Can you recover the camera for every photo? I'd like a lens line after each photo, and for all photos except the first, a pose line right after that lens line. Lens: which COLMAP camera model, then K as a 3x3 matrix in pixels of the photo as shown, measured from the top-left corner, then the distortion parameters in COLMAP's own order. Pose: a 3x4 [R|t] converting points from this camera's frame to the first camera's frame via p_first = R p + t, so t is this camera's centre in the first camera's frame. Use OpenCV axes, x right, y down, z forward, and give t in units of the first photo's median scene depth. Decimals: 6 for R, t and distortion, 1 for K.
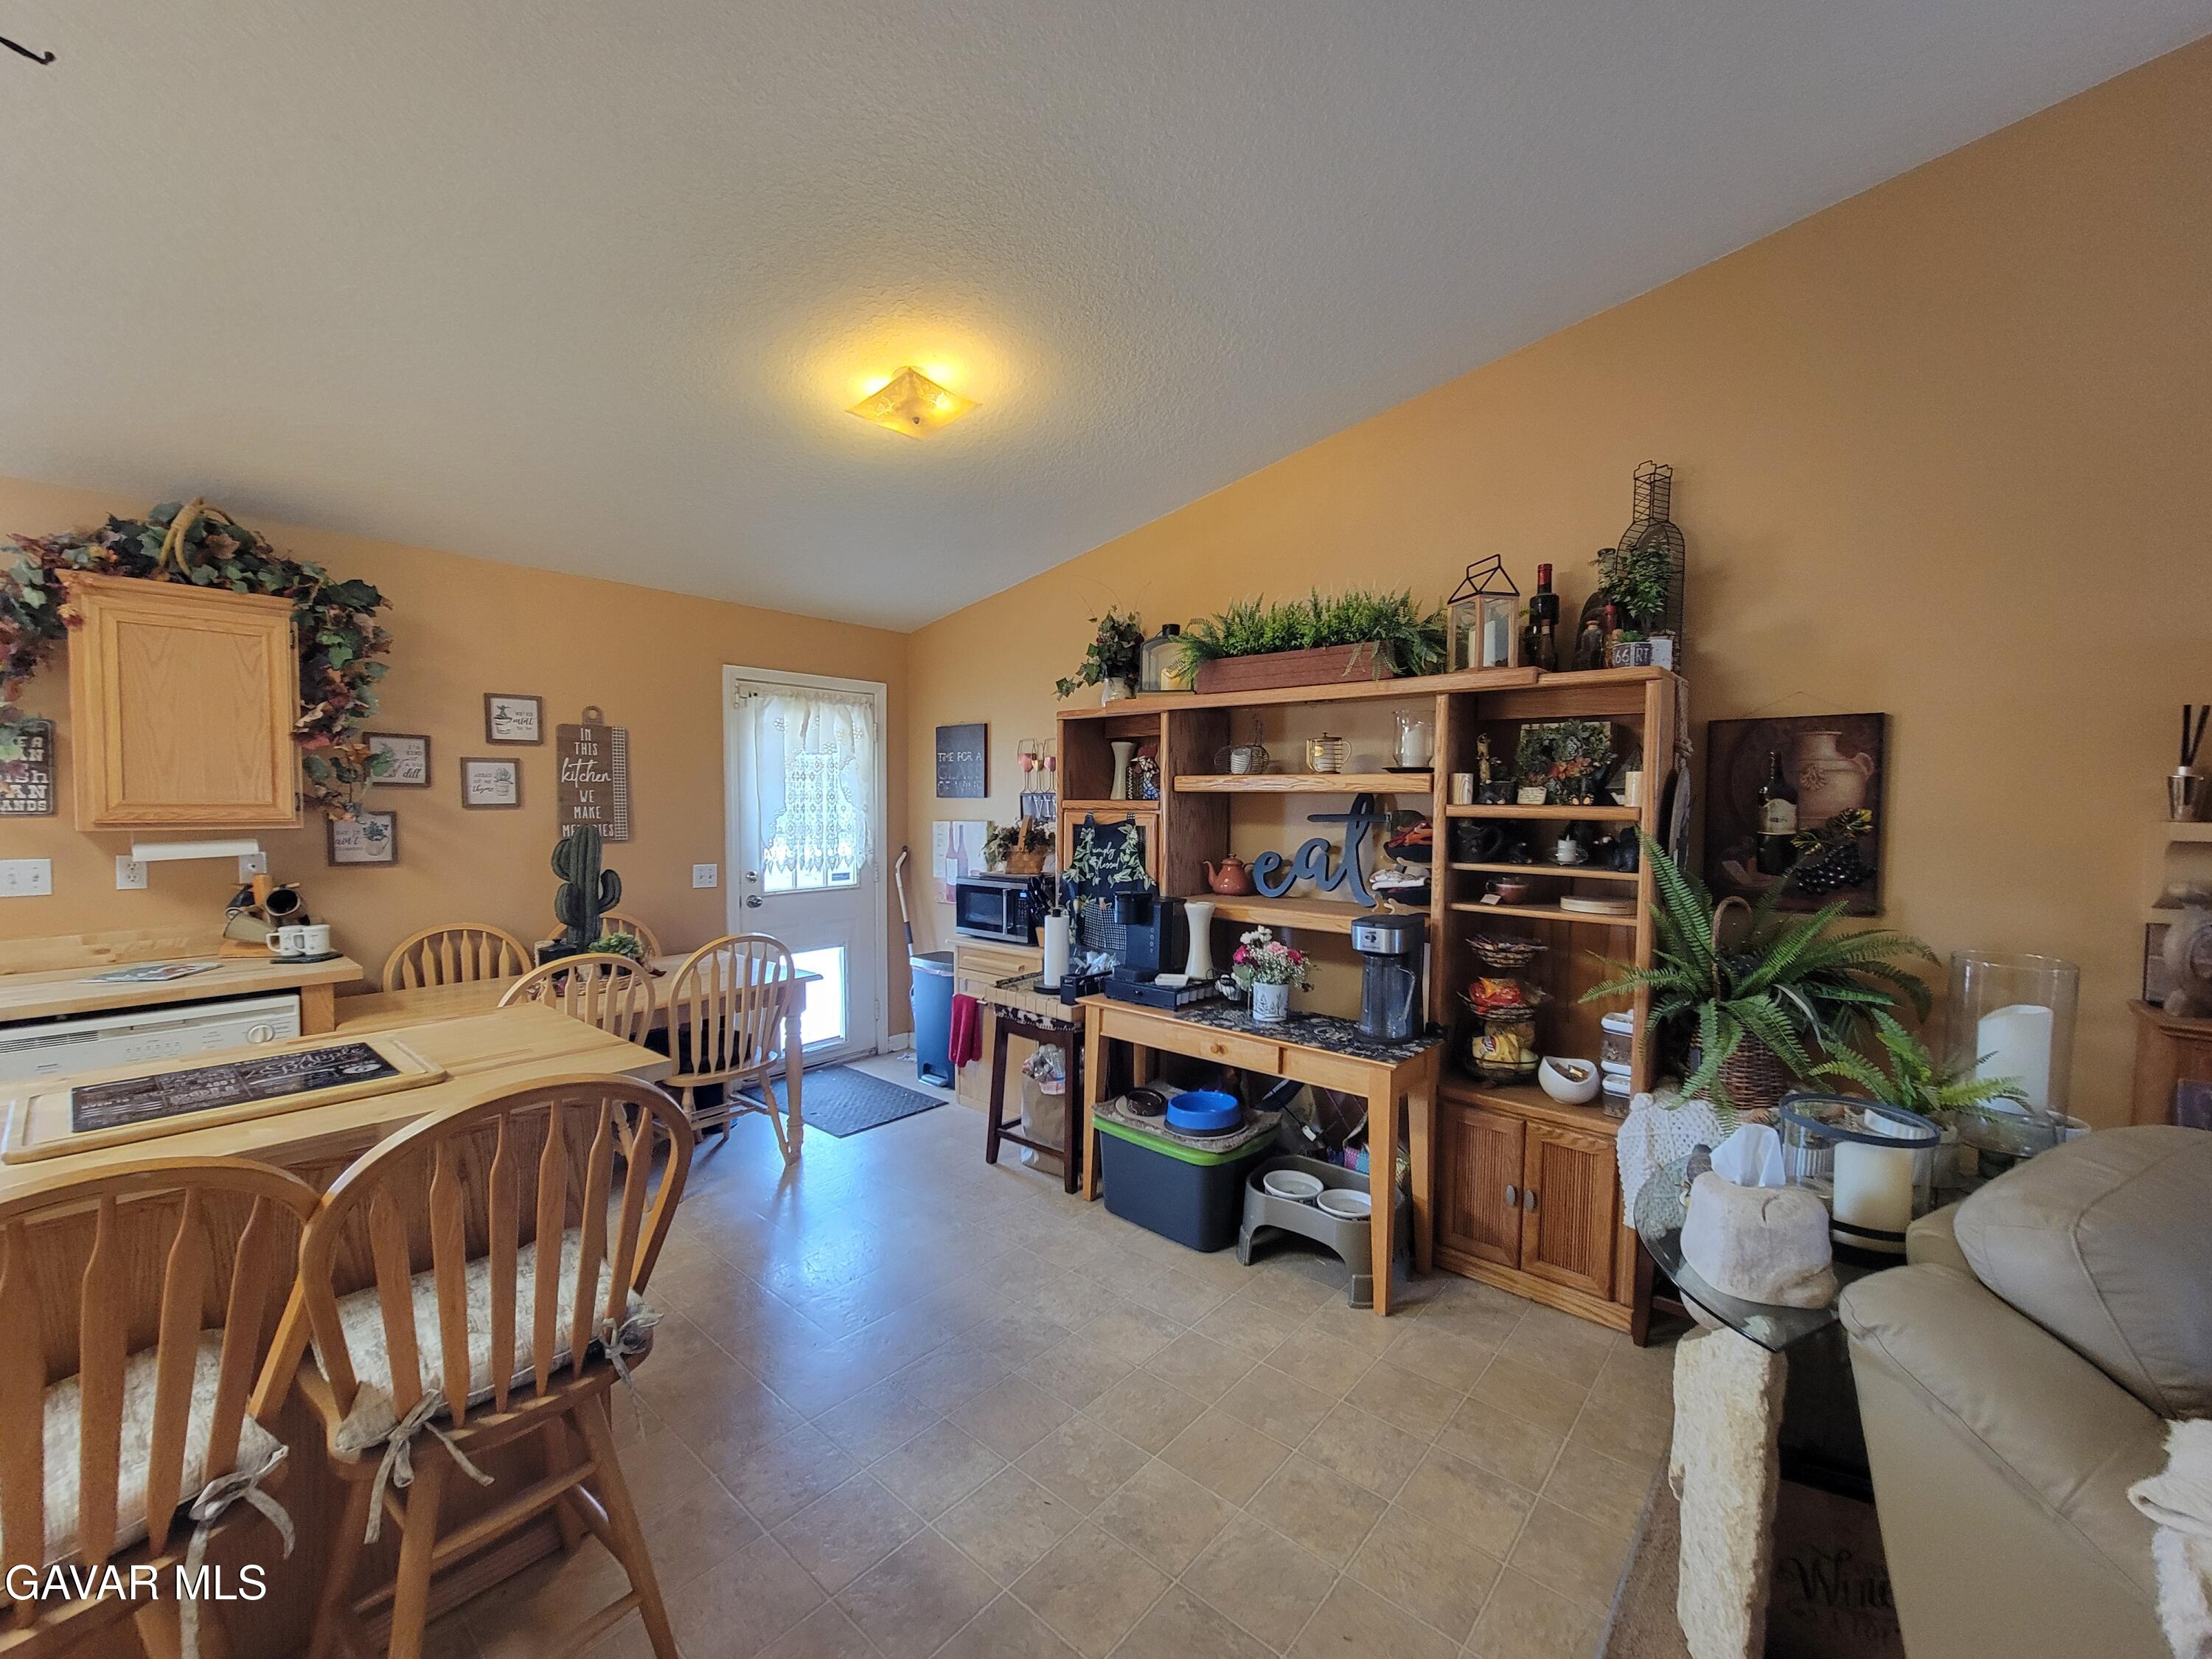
lens RADIAL K [[901.0, 0, 1102.6], [0, 901.0, 835.6], [0, 0, 1]] dist [0.000142, 0.000300]
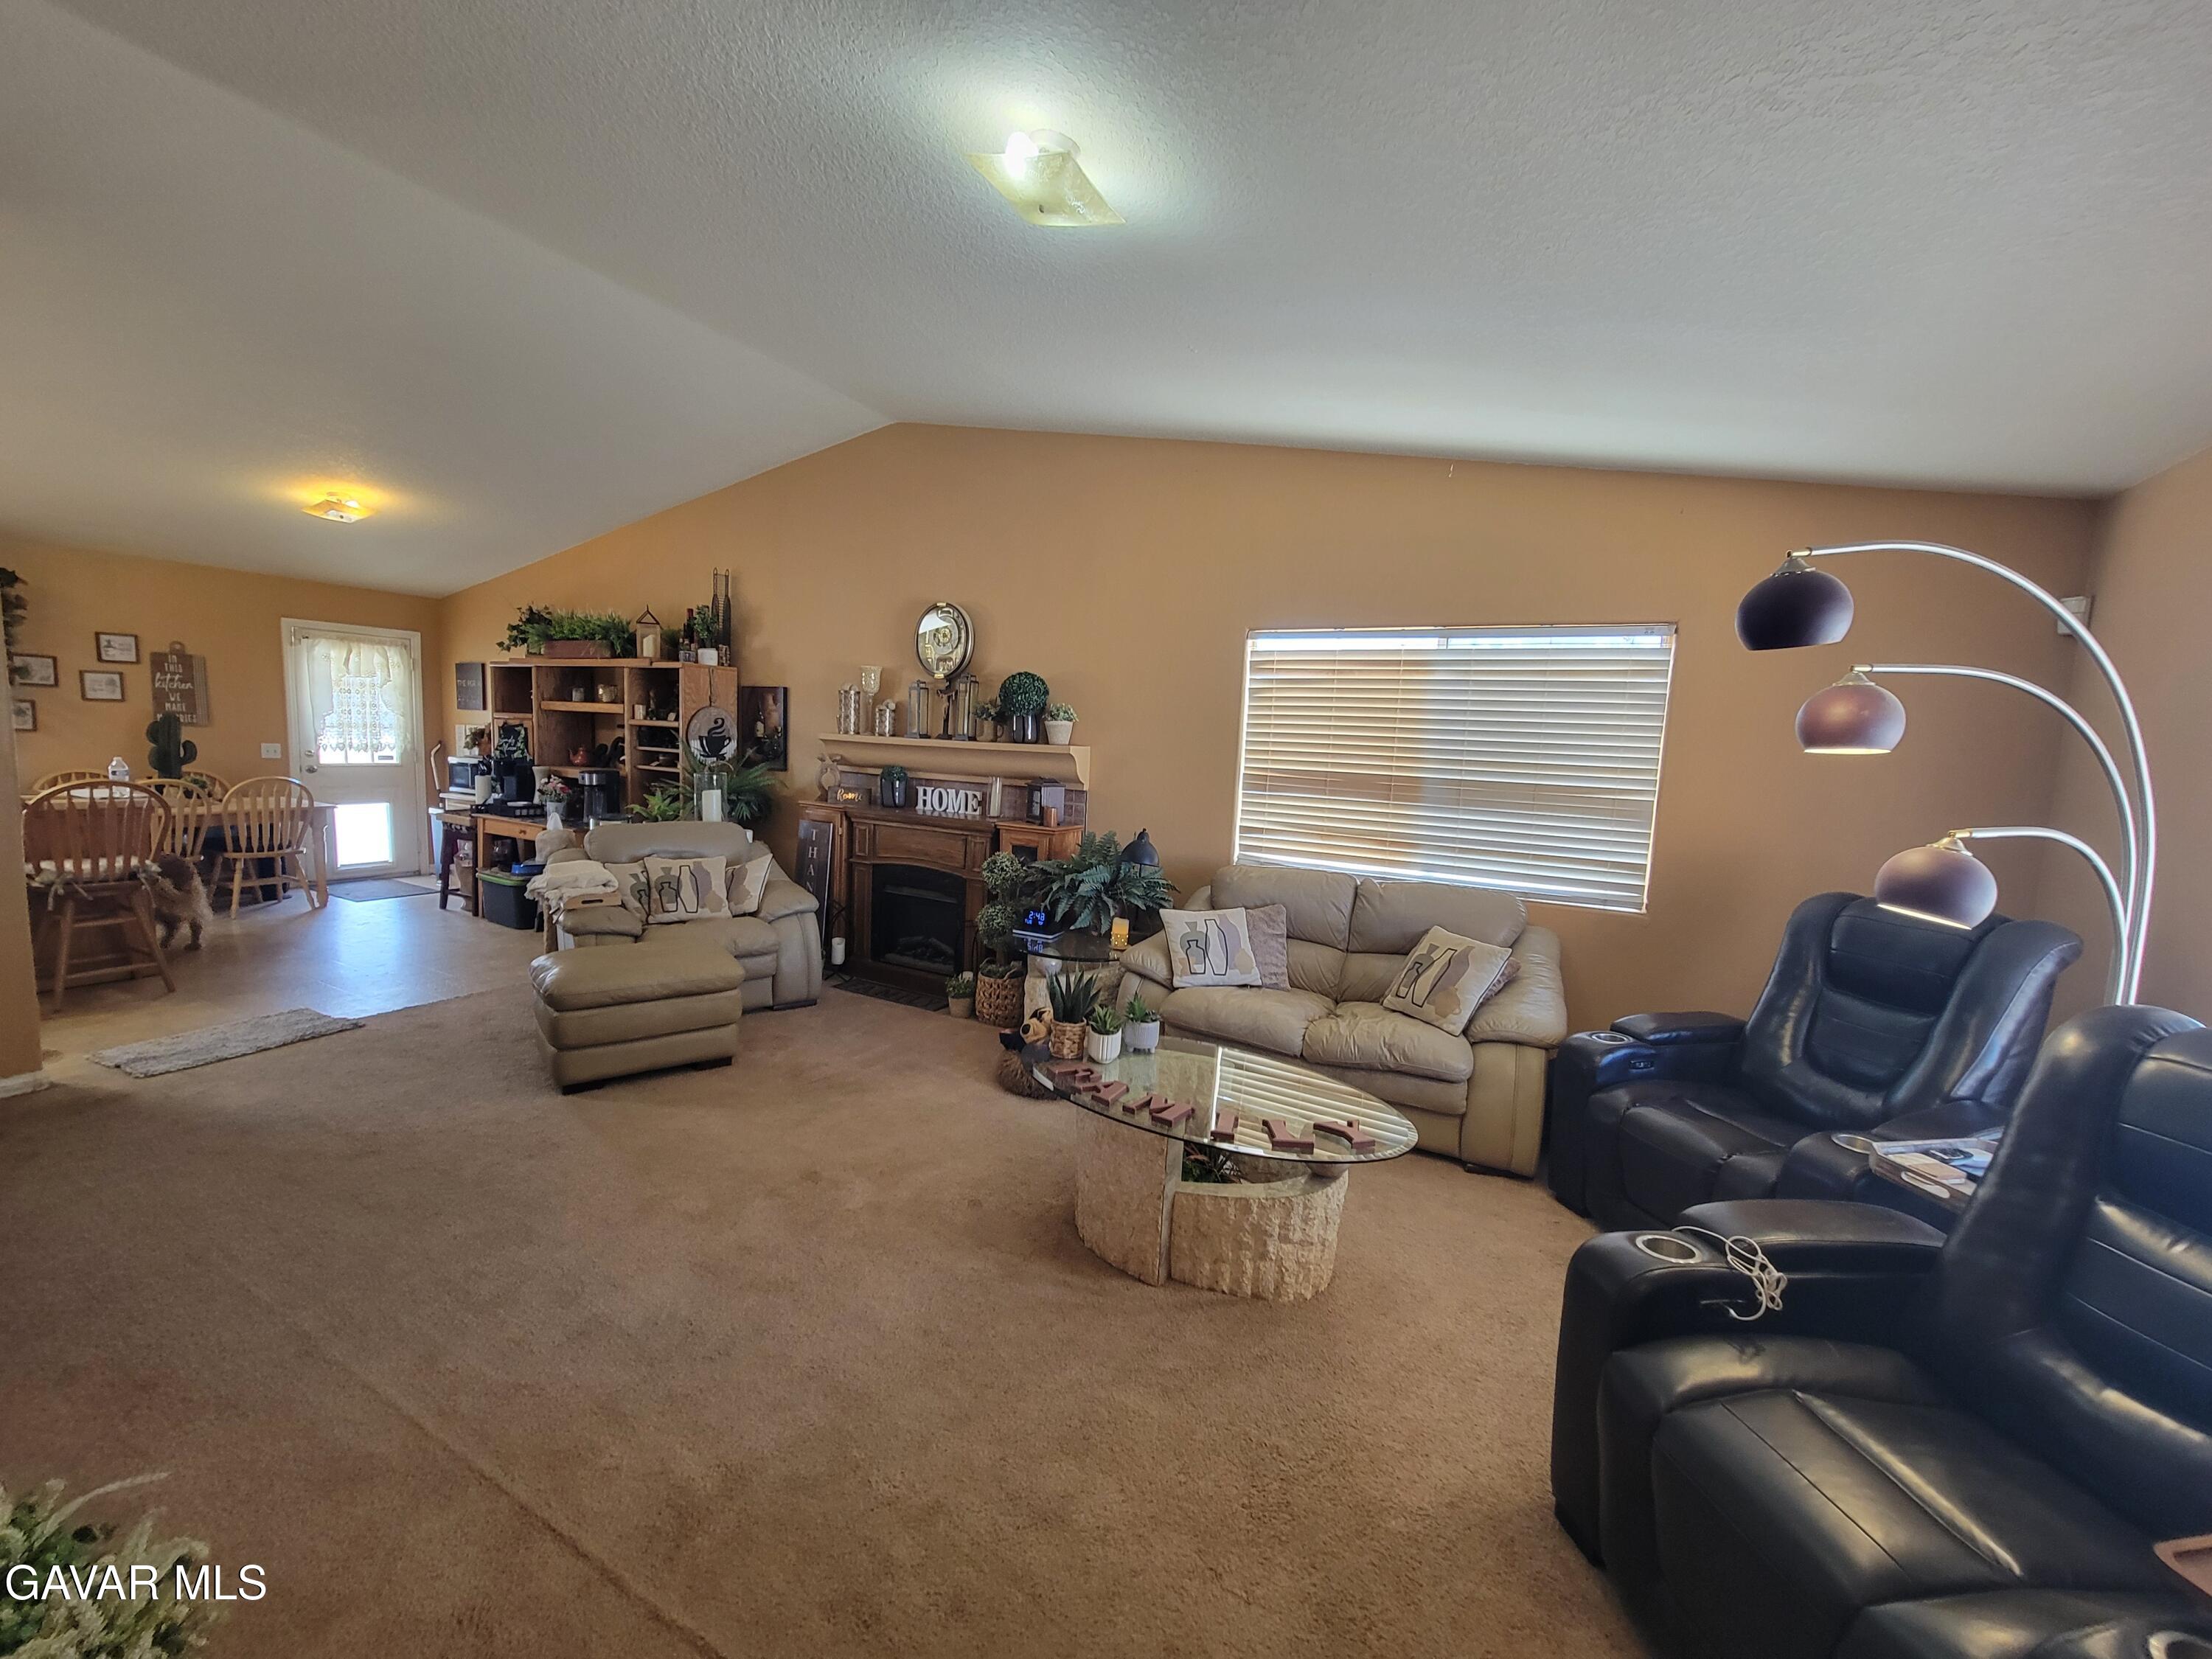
lens RADIAL K [[901.9, 0, 1107.2], [0, 901.9, 834.7], [0, 0, 1]] dist [-0.004136, 0.000006]
pose [[0.975117, 0.014757, 0.221199, 0.804649], [-0.030620, 0.997184, 0.068459, 0.047088], [-0.219566, -0.073528, 0.972823, -1.088523]]
